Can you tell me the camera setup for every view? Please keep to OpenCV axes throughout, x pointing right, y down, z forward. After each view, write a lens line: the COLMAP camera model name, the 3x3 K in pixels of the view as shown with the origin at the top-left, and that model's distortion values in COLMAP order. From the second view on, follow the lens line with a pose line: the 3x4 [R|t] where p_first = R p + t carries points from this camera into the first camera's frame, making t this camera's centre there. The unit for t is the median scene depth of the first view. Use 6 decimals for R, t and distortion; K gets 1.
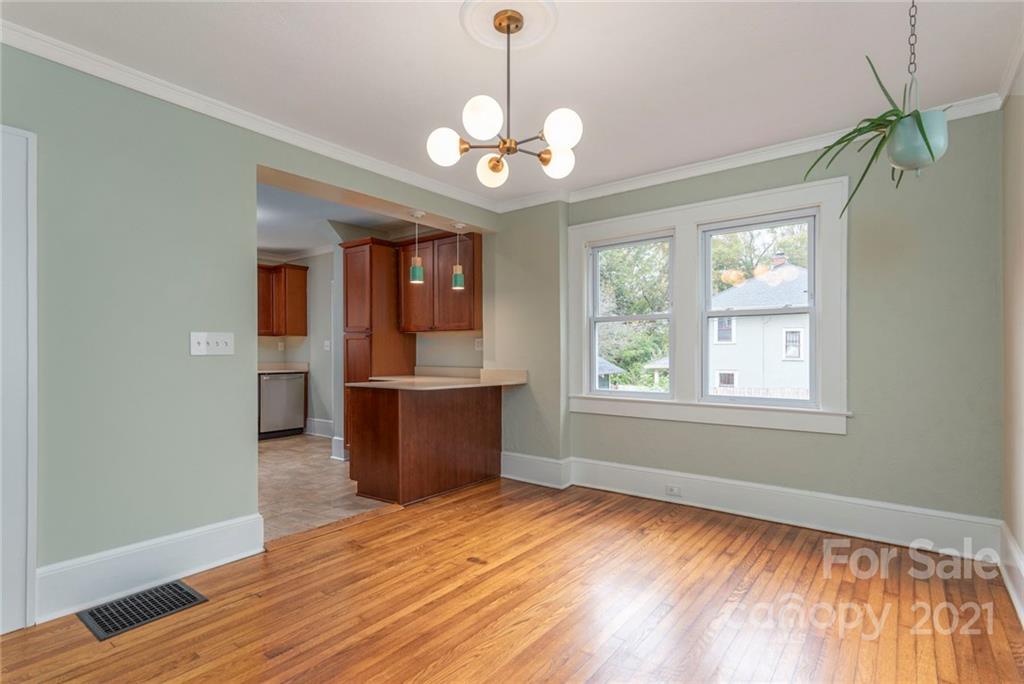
lens RADIAL K [[508.8, 0, 512.3], [0, 508.8, 352.1], [0, 0, 1]] dist [0.011580, 0.000148]
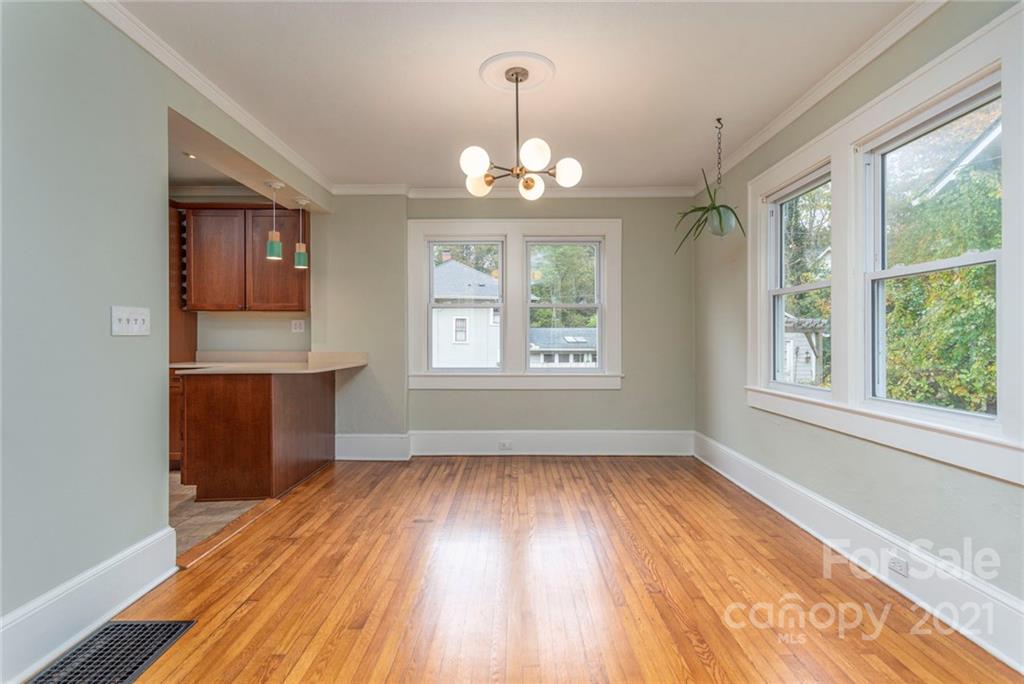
lens RADIAL K [[508.8, 0, 514.9], [0, 508.8, 334.9], [0, 0, 1]] dist [0.011580, 0.000148]
pose [[0.790362, 0.003400, 0.612631, -0.430300], [-0.000932, 0.999990, -0.004346, 0.005716], [-0.612640, 0.002864, 0.790357, -0.001823]]
